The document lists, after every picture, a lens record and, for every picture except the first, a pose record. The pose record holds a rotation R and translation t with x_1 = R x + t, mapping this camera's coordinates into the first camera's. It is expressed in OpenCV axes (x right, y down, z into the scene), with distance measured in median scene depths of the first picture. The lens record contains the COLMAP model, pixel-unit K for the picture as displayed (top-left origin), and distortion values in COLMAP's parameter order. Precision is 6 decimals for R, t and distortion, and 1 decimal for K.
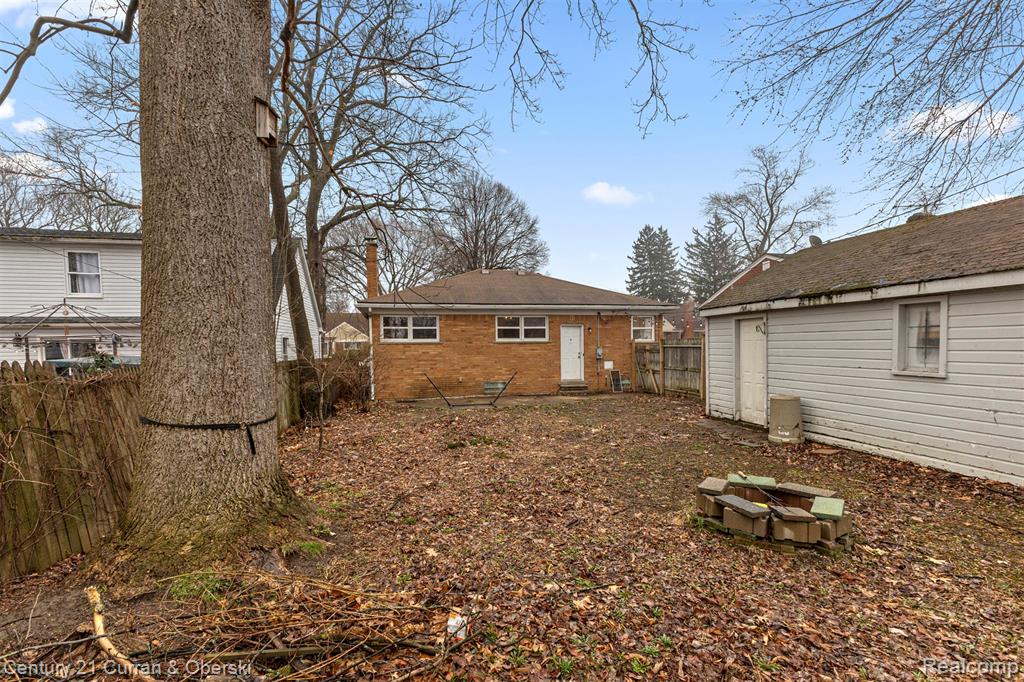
lens RADIAL K [[443.0, 0, 511.3], [0, 443.0, 345.7], [0, 0, 1]] dist [0.007987, -0.001392]
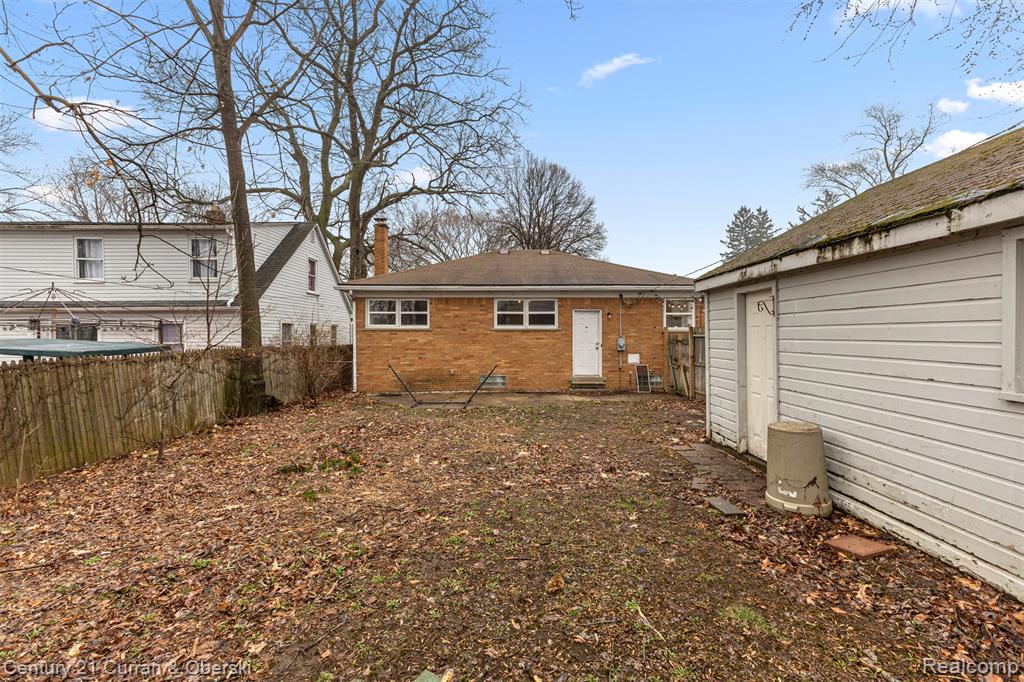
lens RADIAL K [[443.0, 0, 504.2], [0, 443.0, 323.8], [0, 0, 1]] dist [0.007987, -0.001392]
pose [[0.980193, 0.005419, -0.197969, 0.158317], [-0.010404, 0.999654, -0.024149, 0.001839], [0.197770, 0.025730, 0.979911, 0.161547]]
